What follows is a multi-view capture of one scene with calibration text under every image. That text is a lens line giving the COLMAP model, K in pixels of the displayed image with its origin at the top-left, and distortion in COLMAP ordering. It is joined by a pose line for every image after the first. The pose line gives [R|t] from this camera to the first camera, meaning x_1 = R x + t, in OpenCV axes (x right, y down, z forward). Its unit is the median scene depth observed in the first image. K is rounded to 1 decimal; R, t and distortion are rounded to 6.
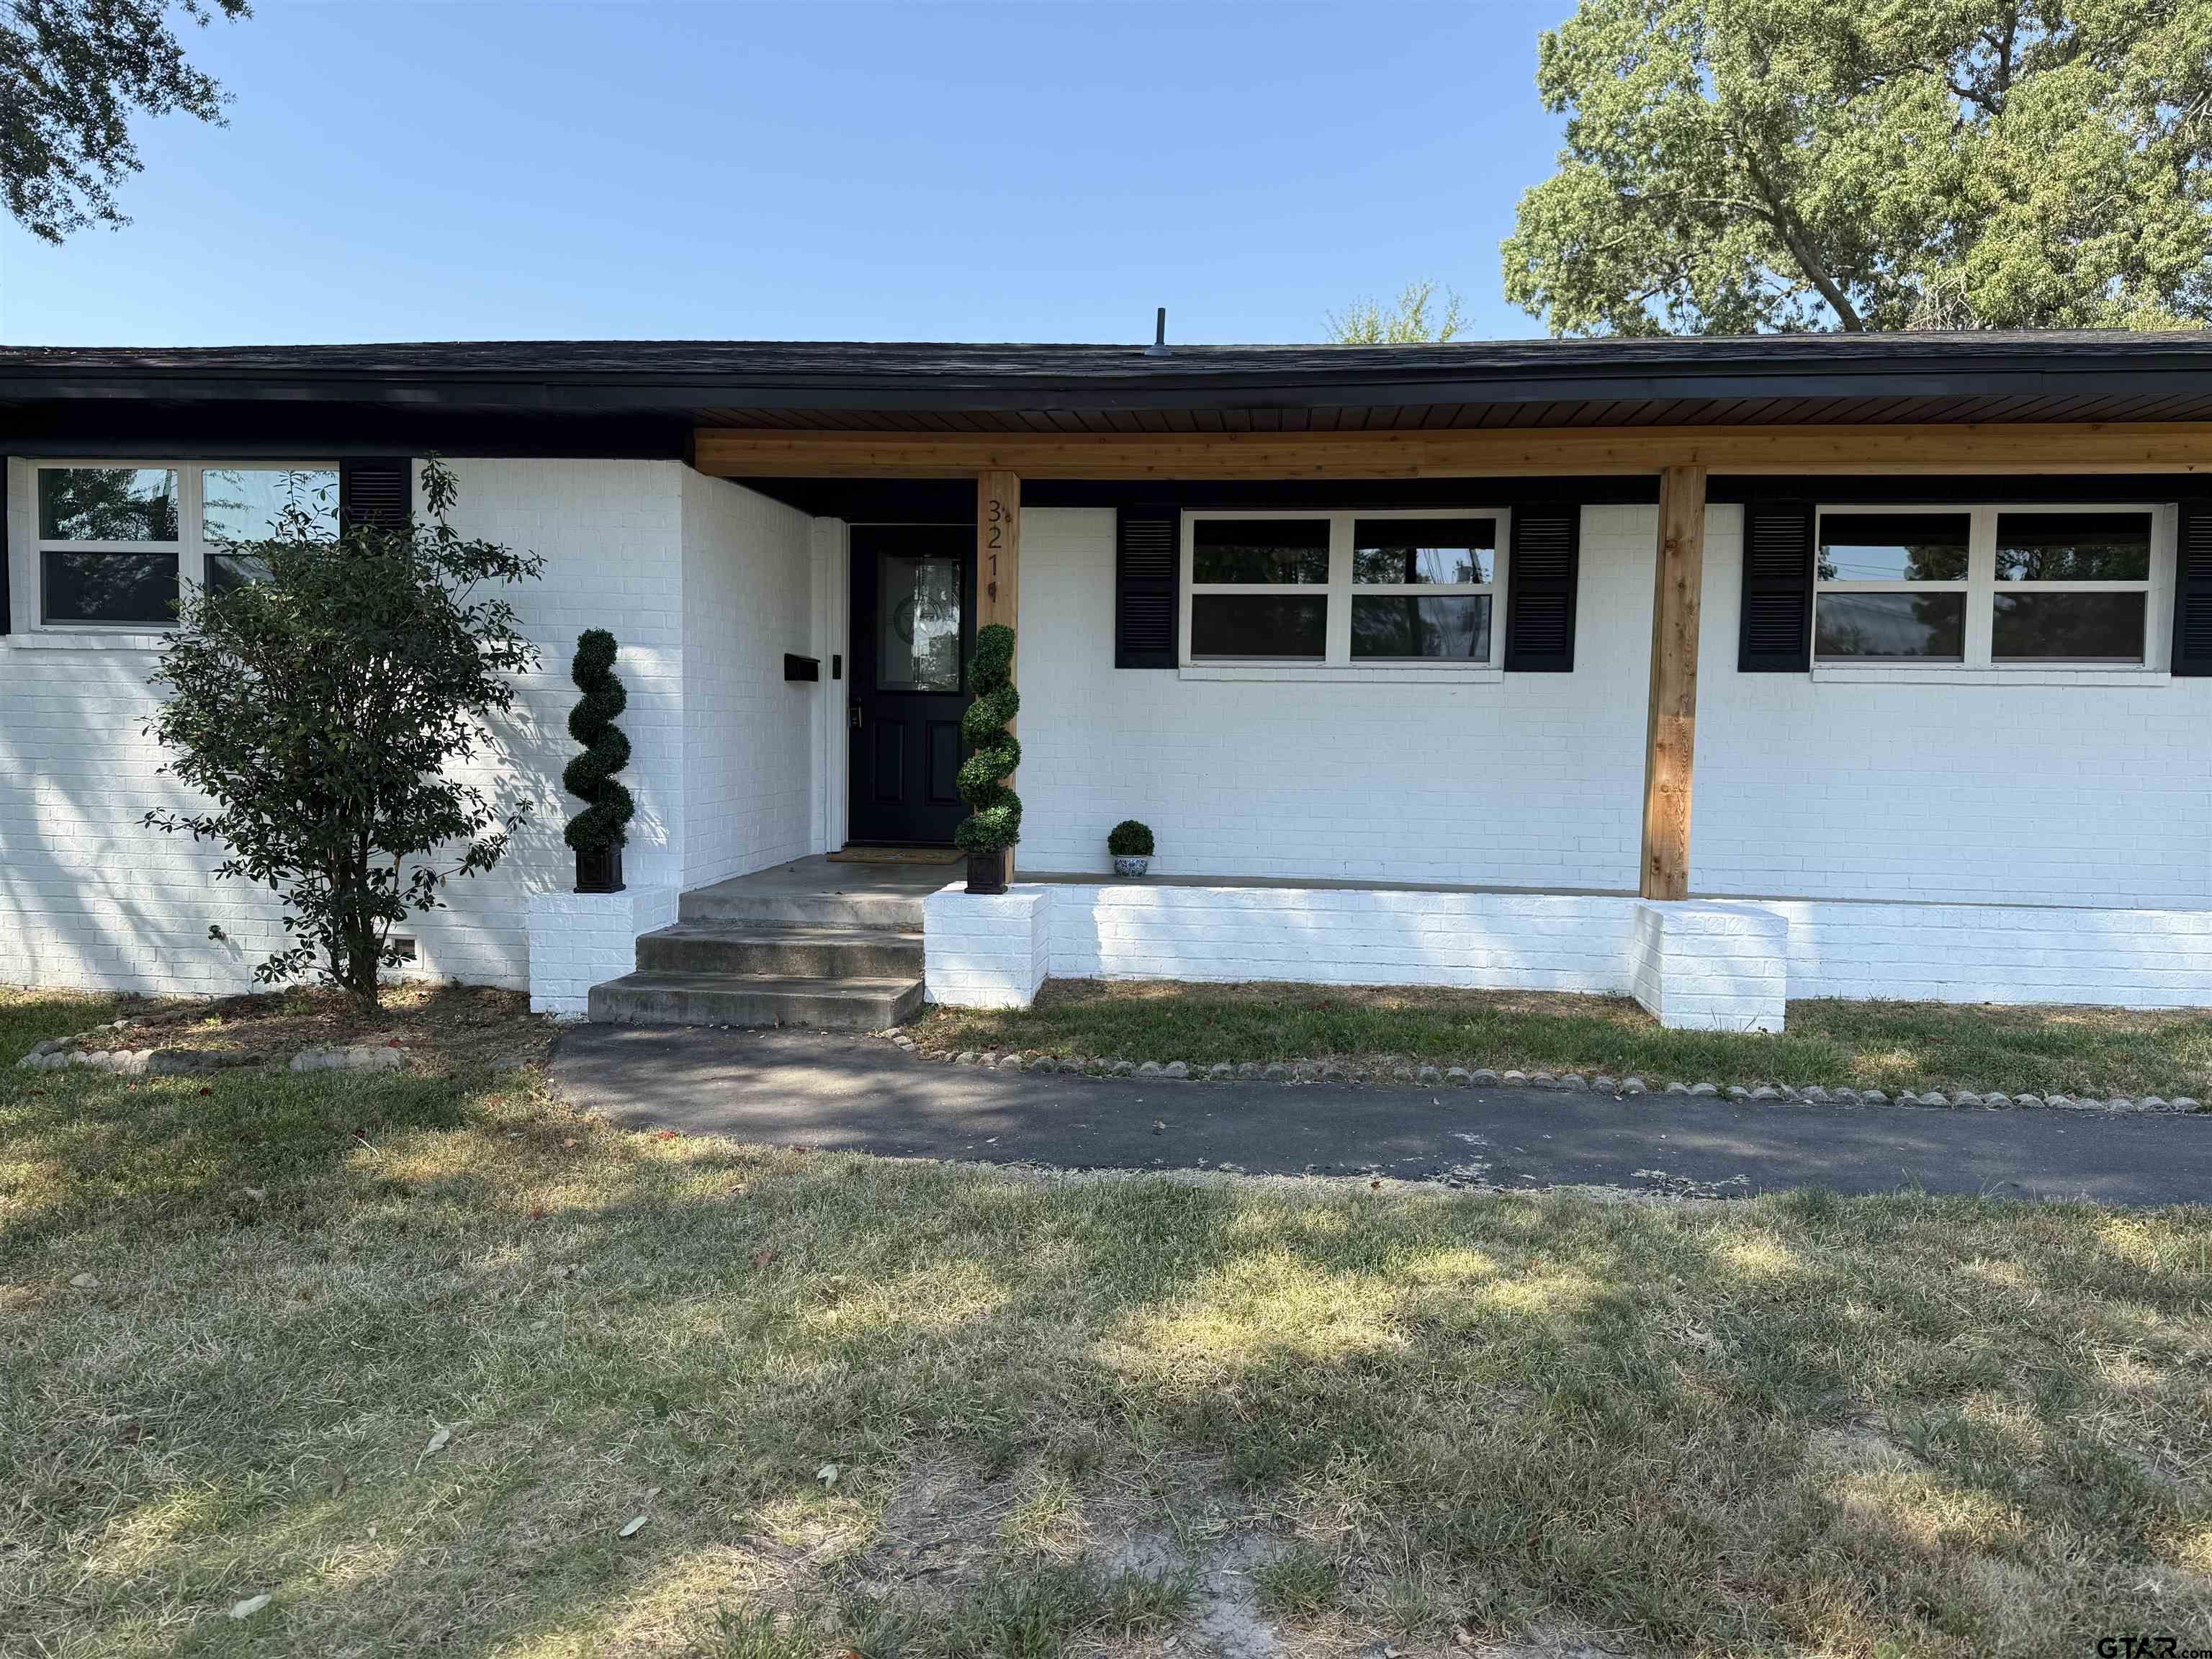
lens RADIAL K [[1542.1, 0, 1130.3], [0, 1542.1, 844.5], [0, 0, 1]] dist [0.006180, -0.012045]
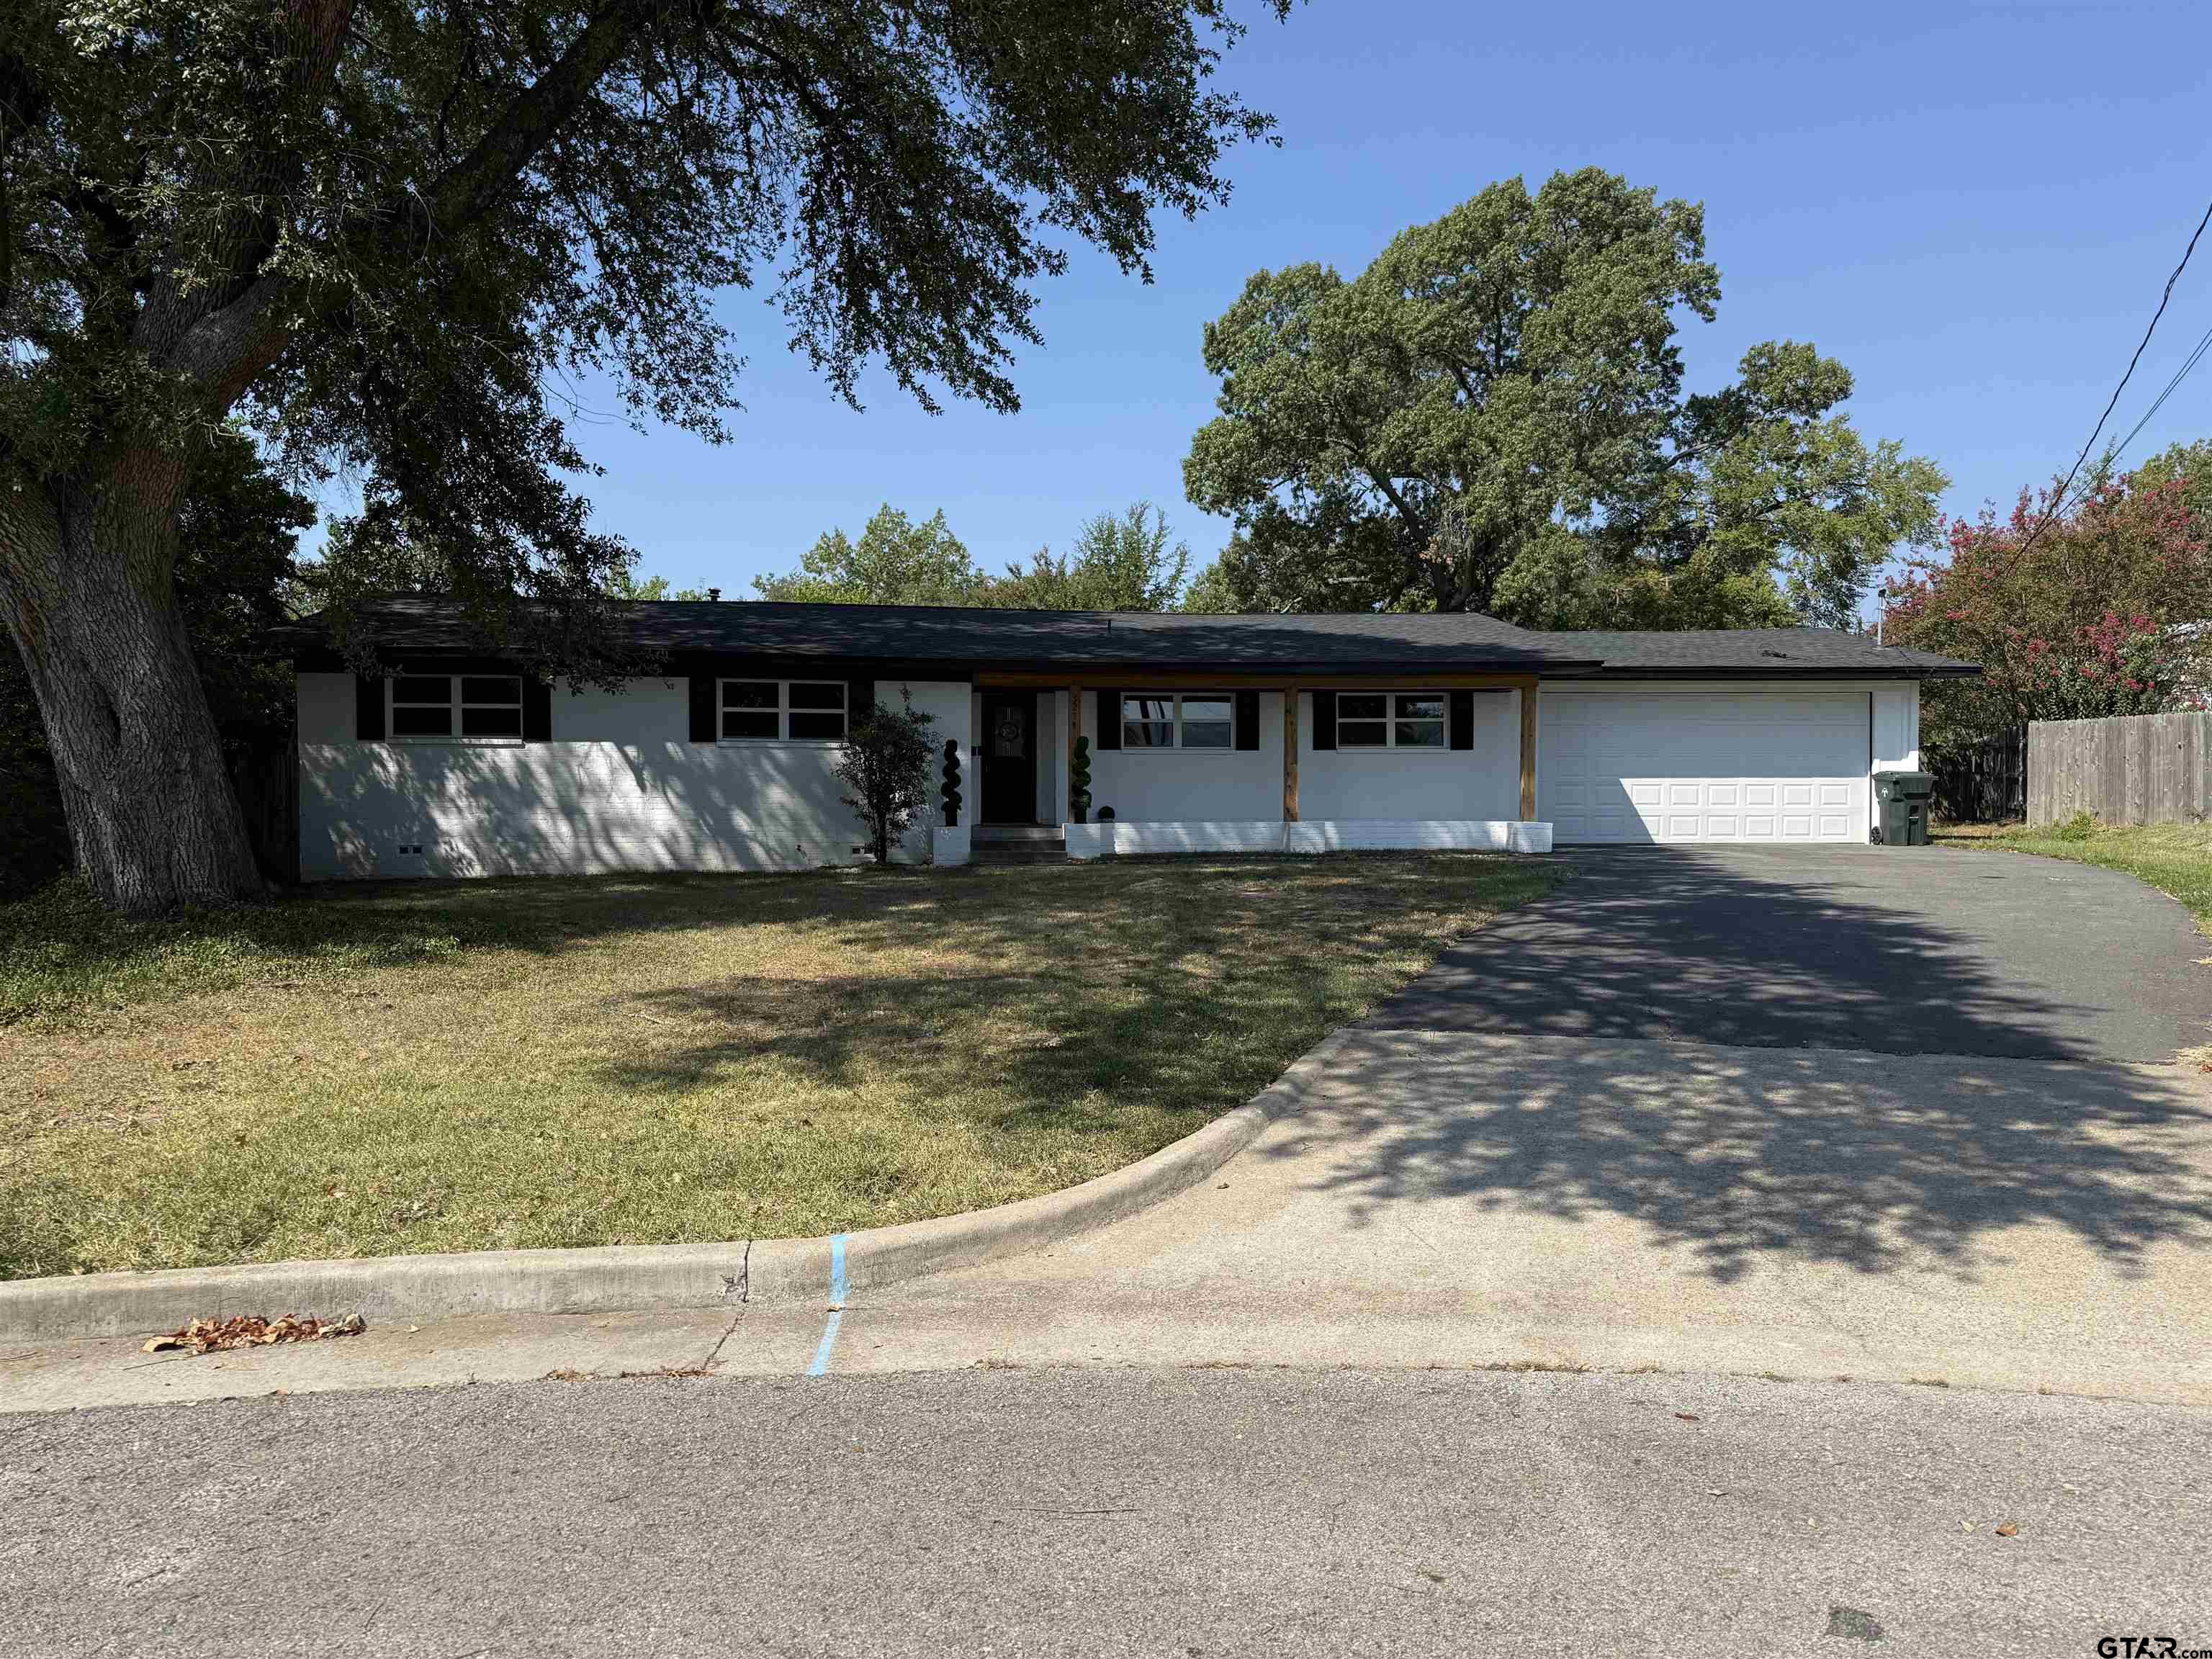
lens RADIAL K [[1542.1, 0, 1095.0], [0, 1542.1, 863.4], [0, 0, 1]] dist [0.006180, -0.012045]
pose [[0.980979, -0.023504, 0.192685, -0.513254], [0.031079, 0.998854, -0.036387, 0.173913], [-0.191609, 0.041683, 0.980586, -1.566260]]
